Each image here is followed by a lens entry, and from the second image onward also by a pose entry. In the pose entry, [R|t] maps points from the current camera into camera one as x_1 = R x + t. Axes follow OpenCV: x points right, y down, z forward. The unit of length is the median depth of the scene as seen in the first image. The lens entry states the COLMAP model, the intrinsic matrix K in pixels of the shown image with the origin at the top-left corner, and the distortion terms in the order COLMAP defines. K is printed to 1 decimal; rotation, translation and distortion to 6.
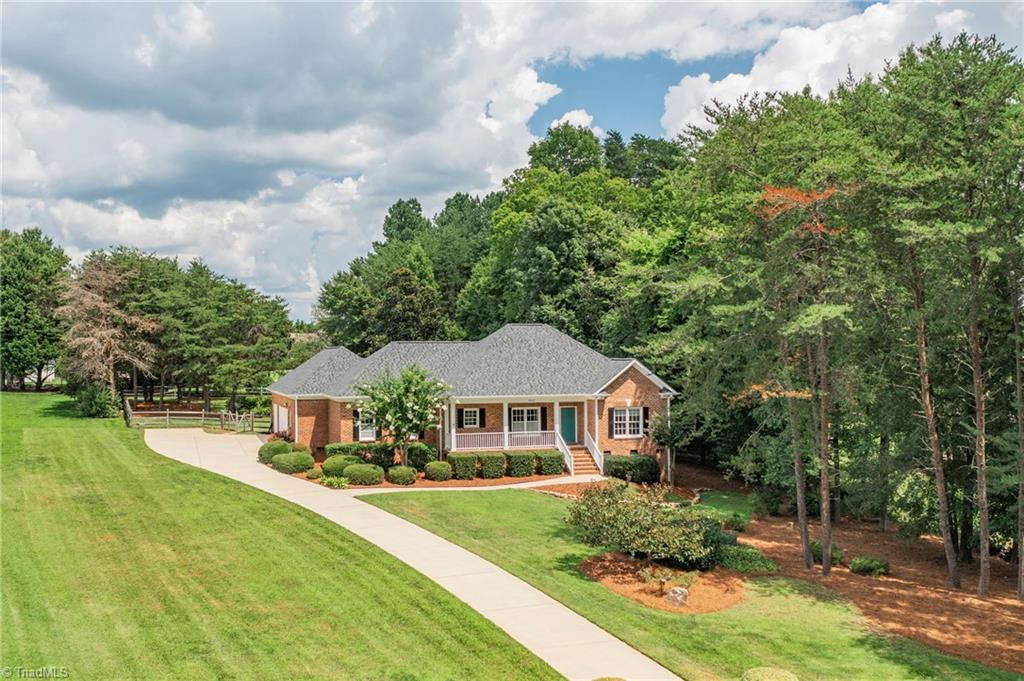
lens RADIAL K [[912.1, 0, 514.6], [0, 912.1, 360.7], [0, 0, 1]] dist [0.033828, -0.003367]
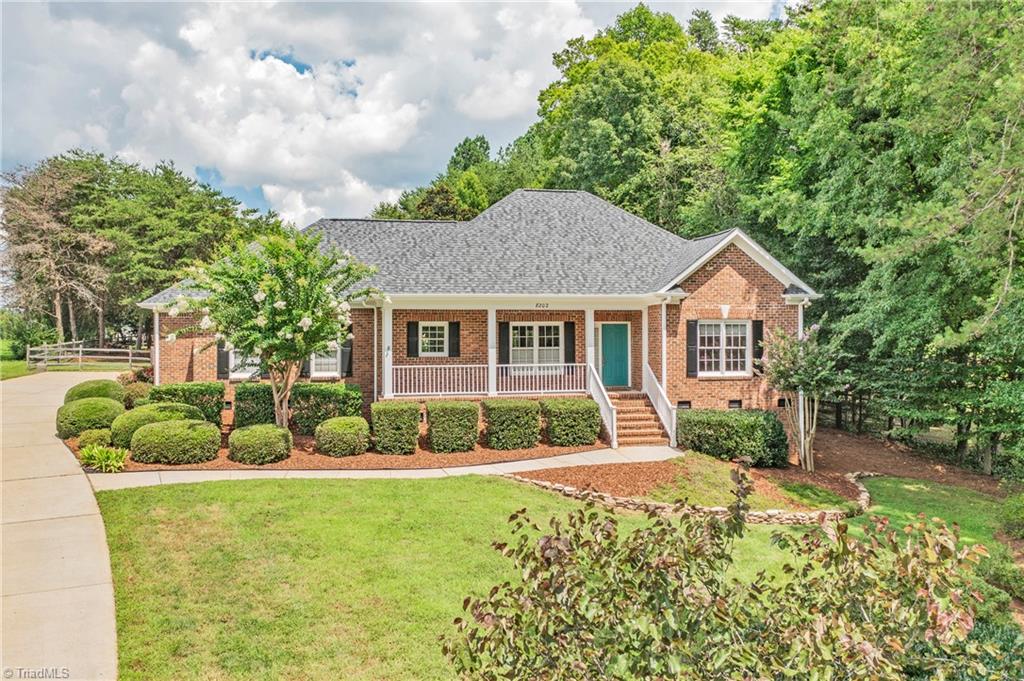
lens RADIAL K [[874.6, 0, 533.8], [0, 874.6, 312.1], [0, 0, 1]] dist [0.026964, 0.010239]
pose [[0.996651, -0.000451, -0.081767, 0.055072], [-0.000997, 0.999843, -0.017678, 0.055473], [0.081762, 0.017701, 0.996495, 0.478302]]
